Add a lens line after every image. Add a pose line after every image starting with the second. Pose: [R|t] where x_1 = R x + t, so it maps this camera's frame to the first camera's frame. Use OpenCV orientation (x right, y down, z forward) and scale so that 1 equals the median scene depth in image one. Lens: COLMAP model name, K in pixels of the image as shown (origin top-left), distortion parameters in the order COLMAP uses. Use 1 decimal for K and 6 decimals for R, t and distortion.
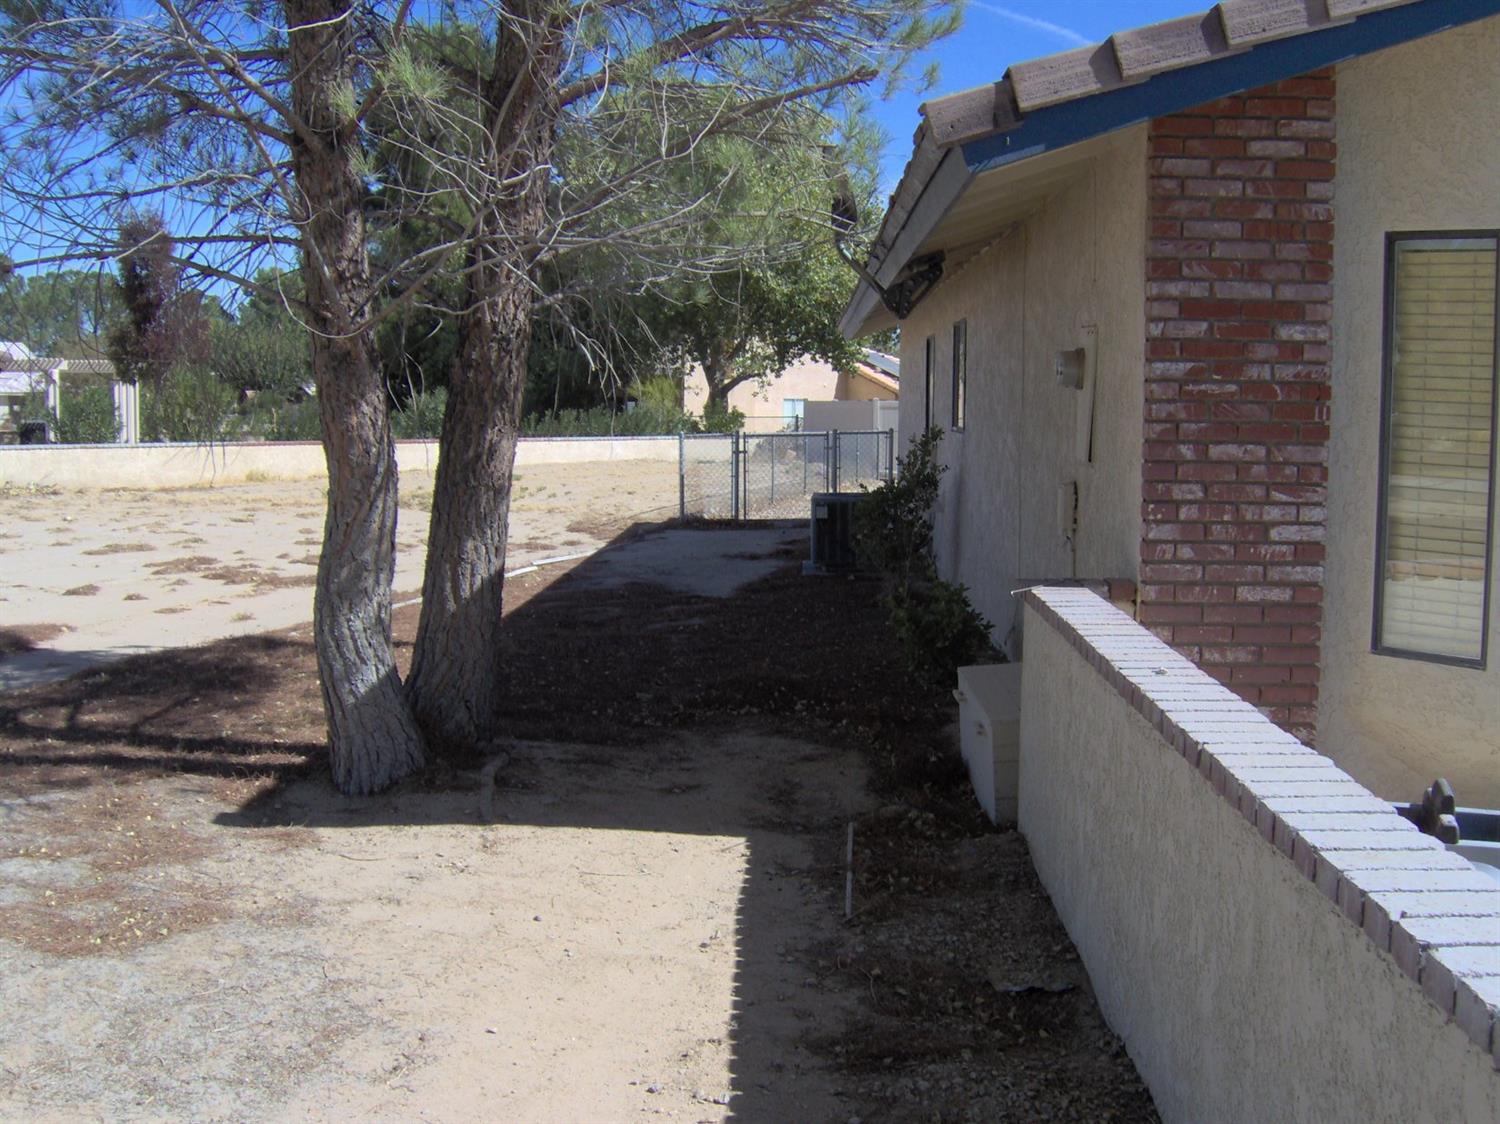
lens RADIAL K [[1622.9, 0, 750.0], [0, 1622.9, 562.0], [0, 0, 1]] dist [-0.161422, 0.053491]
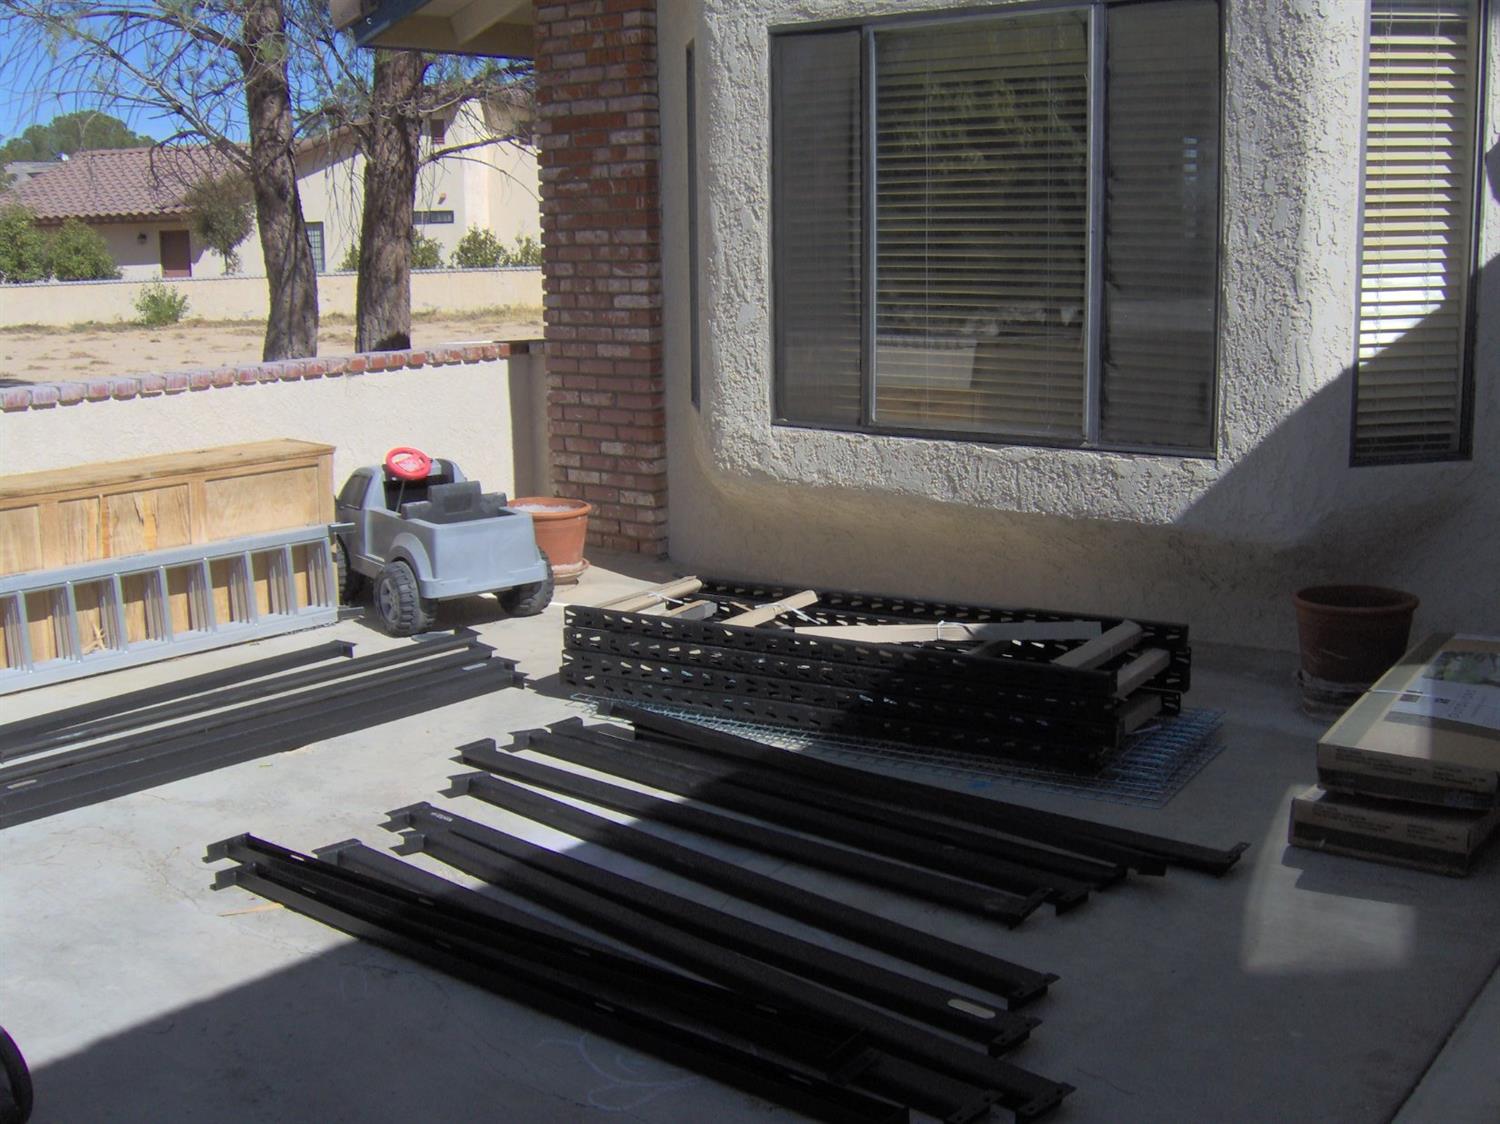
lens RADIAL K [[1622.9, 0, 750.0], [0, 1622.9, 562.0], [0, 0, 1]] dist [-0.161422, 0.053491]
pose [[0.805795, 0.096704, -0.584245, 1.168188], [-0.038566, 0.993052, 0.111180, 0.039604], [0.590937, -0.067057, 0.803926, 0.038285]]
